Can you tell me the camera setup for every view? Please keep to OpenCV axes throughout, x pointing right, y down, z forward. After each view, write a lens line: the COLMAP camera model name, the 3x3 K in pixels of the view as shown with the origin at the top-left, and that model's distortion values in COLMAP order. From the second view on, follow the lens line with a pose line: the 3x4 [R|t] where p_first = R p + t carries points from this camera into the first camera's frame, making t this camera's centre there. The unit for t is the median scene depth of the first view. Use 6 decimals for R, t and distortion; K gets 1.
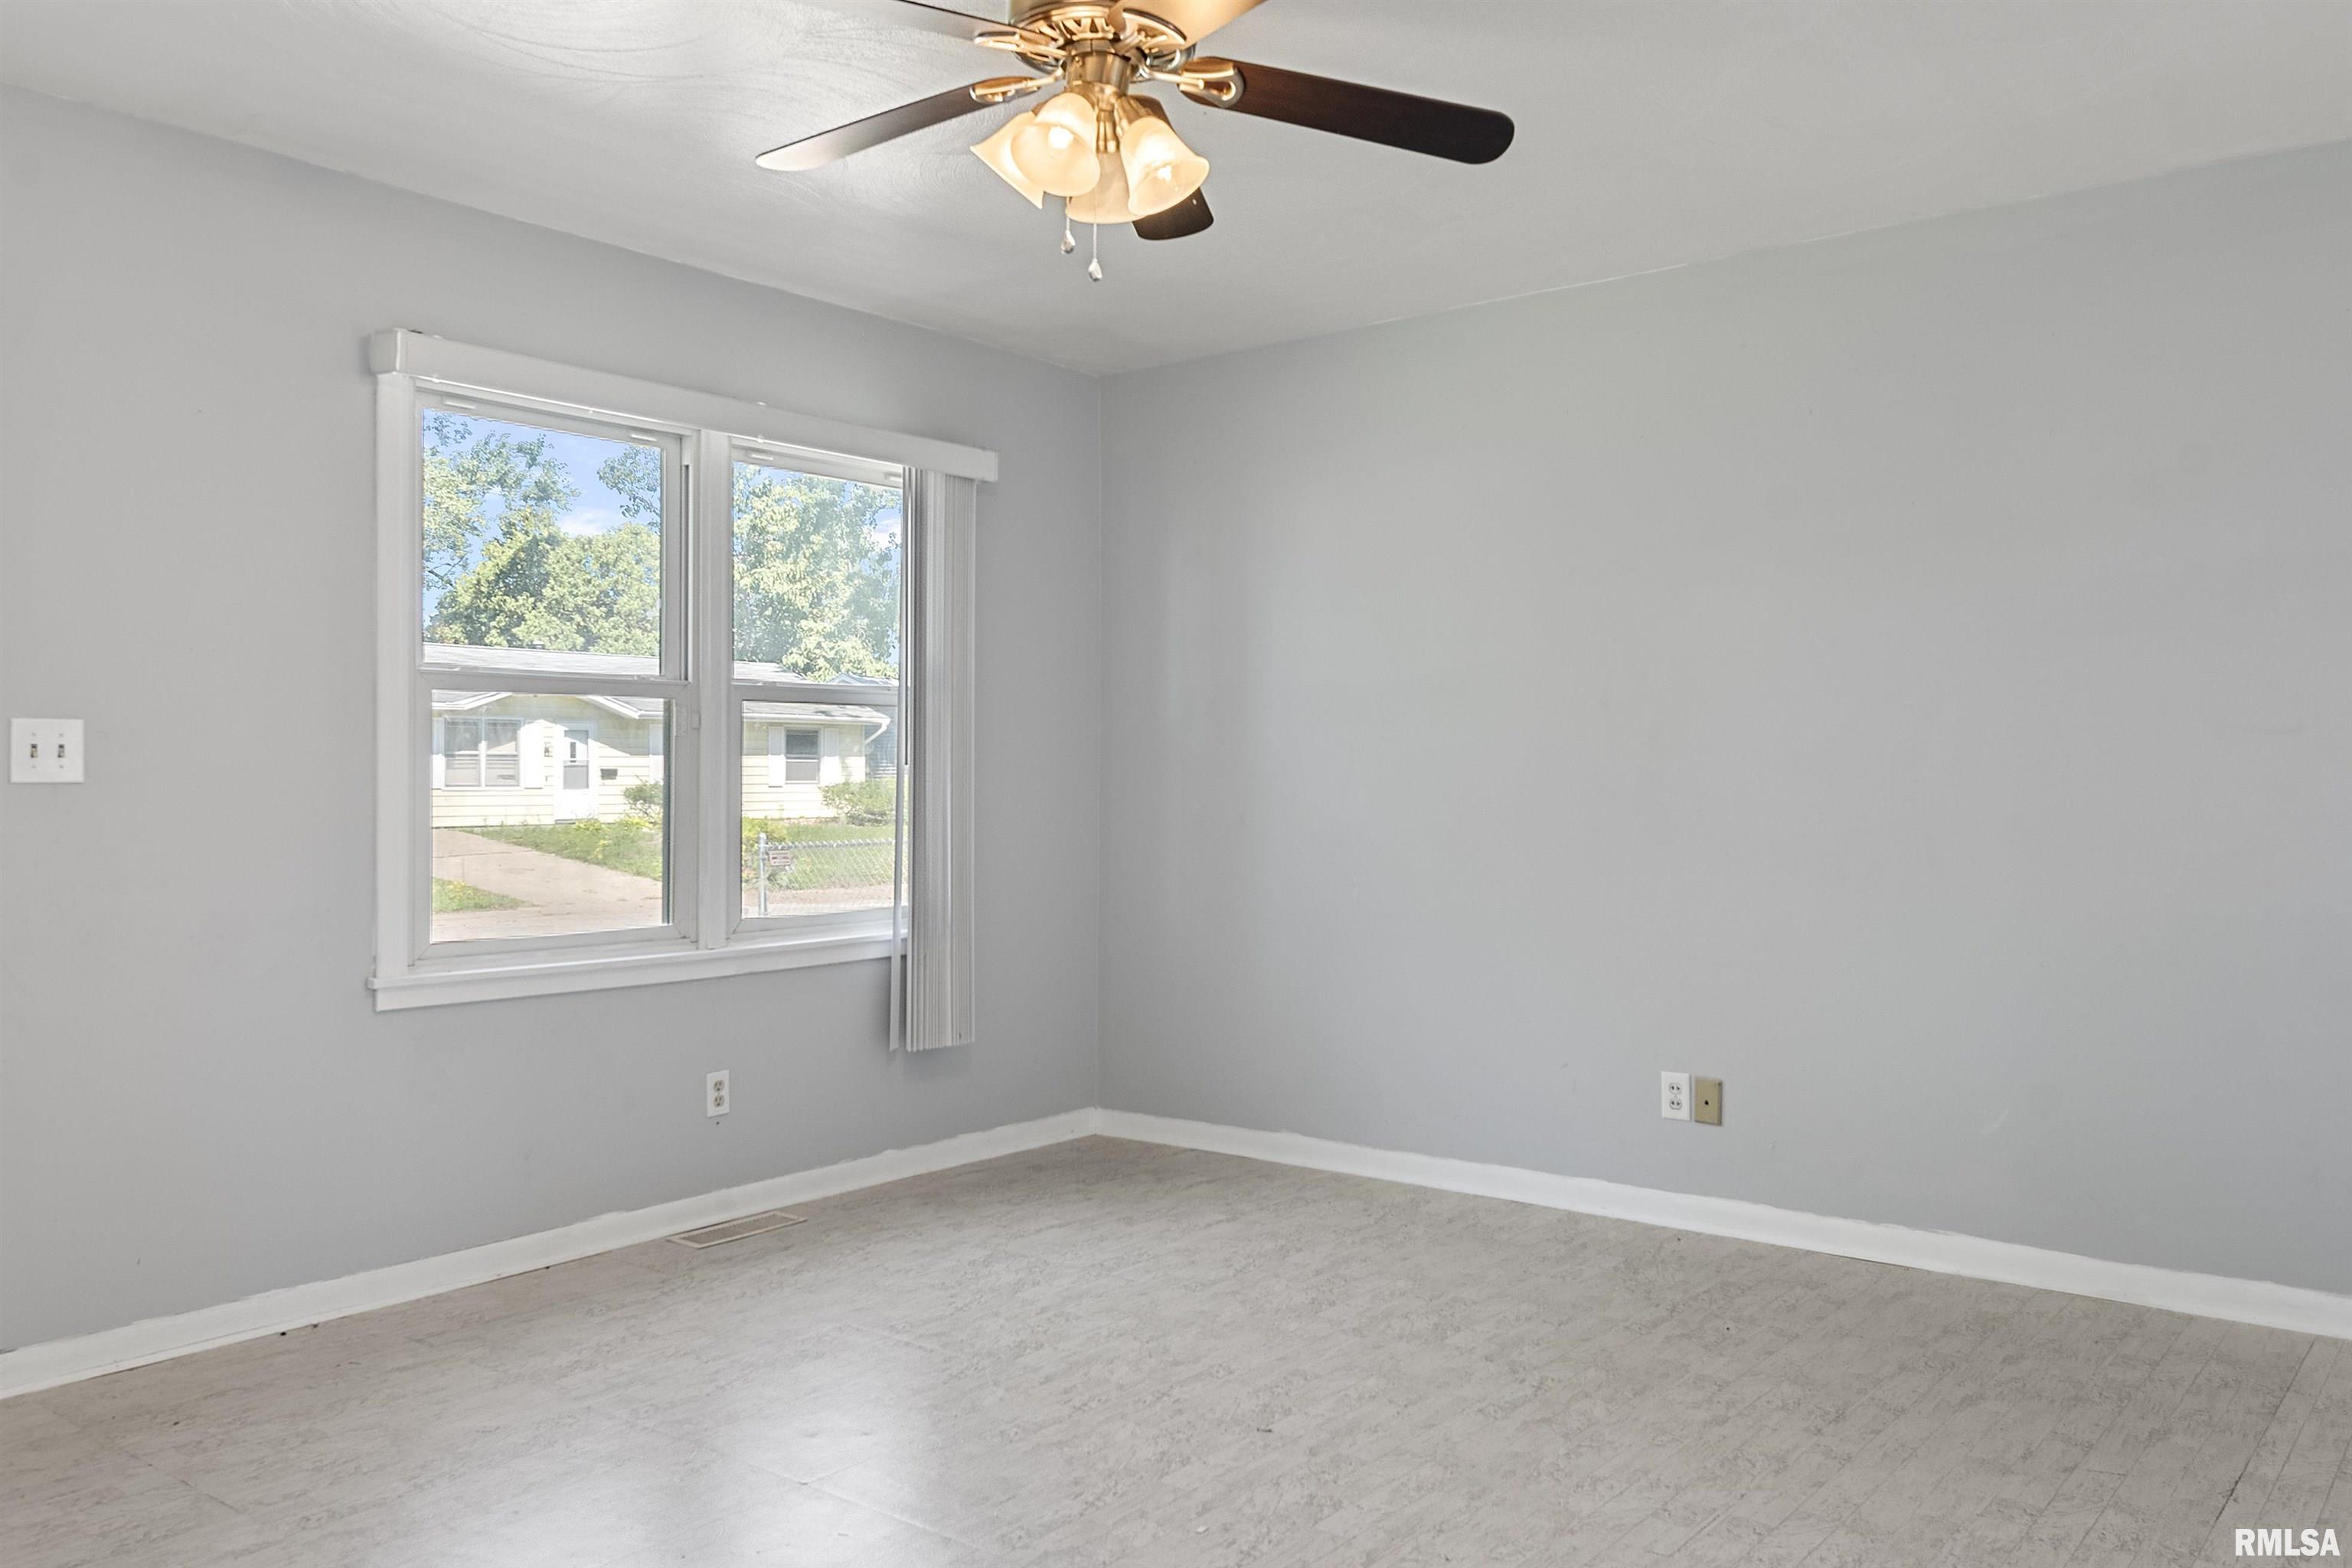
lens RADIAL K [[1812.2, 0, 1195.0], [0, 1812.2, 789.3], [0, 0, 1]] dist [0.047837, -0.042134]
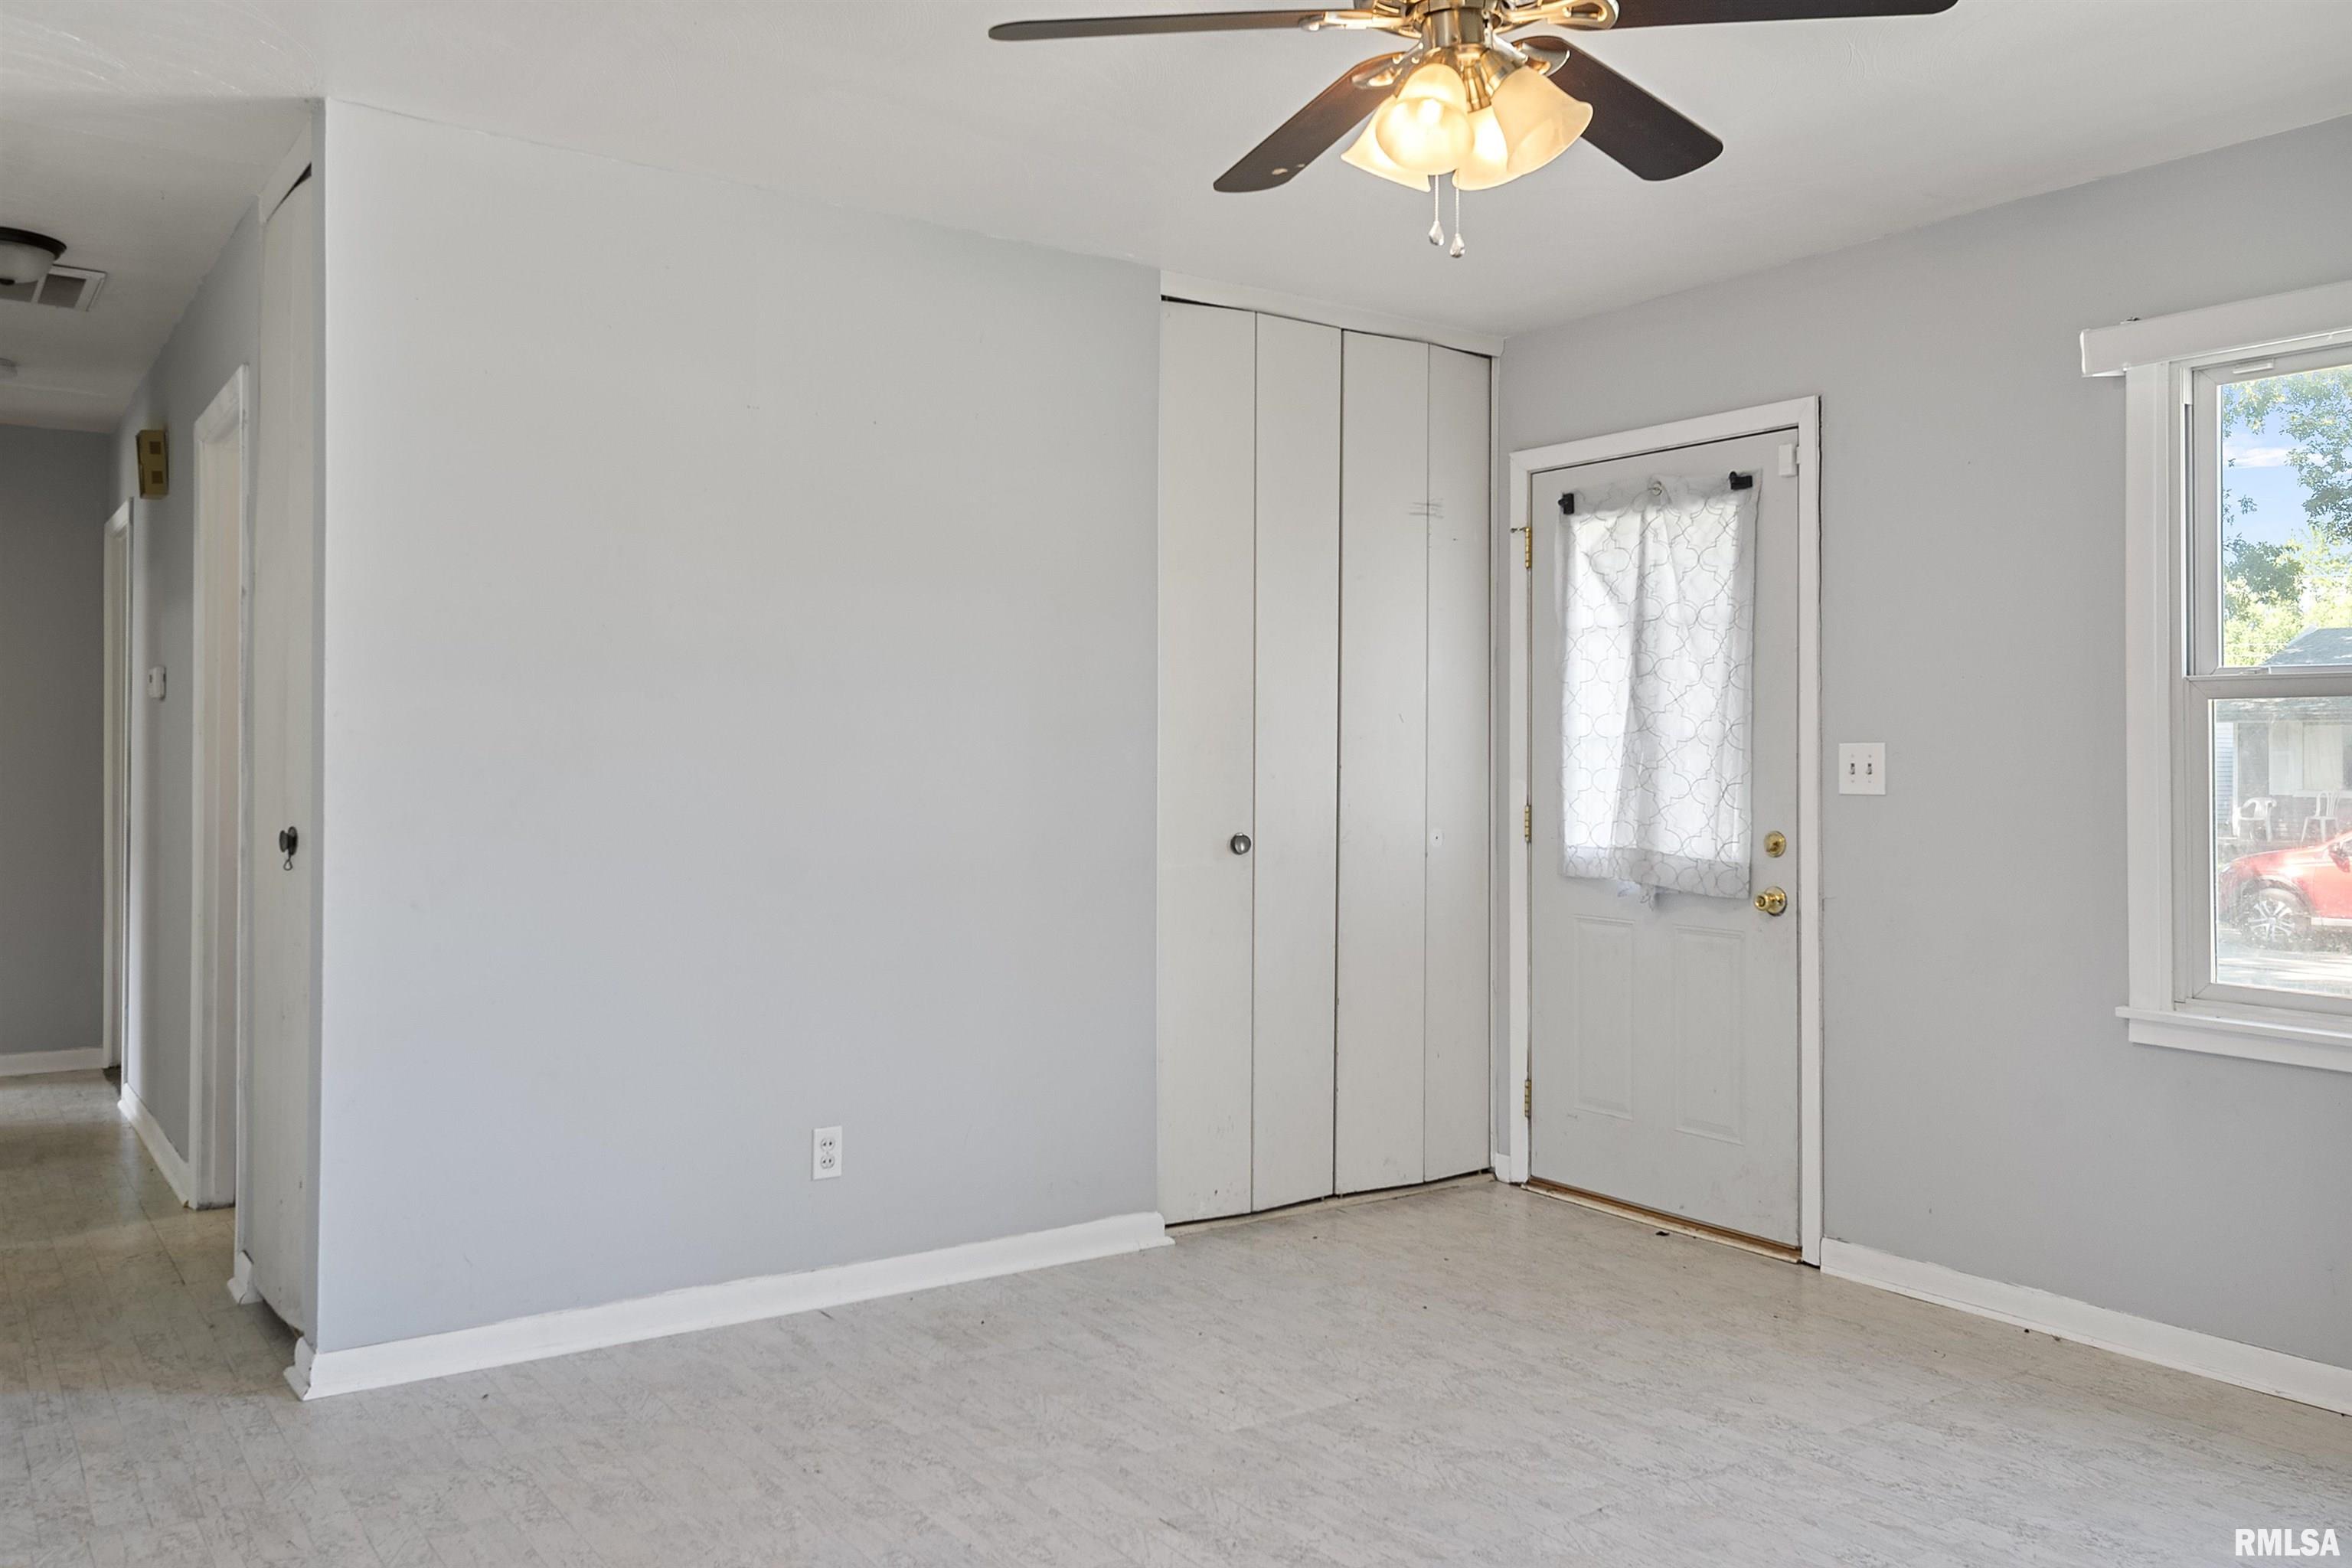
lens RADIAL K [[1812.2, 0, 1173.5], [0, 1812.2, 759.5], [0, 0, 1]] dist [0.047837, -0.042134]
pose [[-0.298826, -0.004484, -0.954297, 0.608879], [-0.014038, 0.999901, -0.000303, -0.018016], [0.954204, 0.013306, -0.298860, 0.808435]]
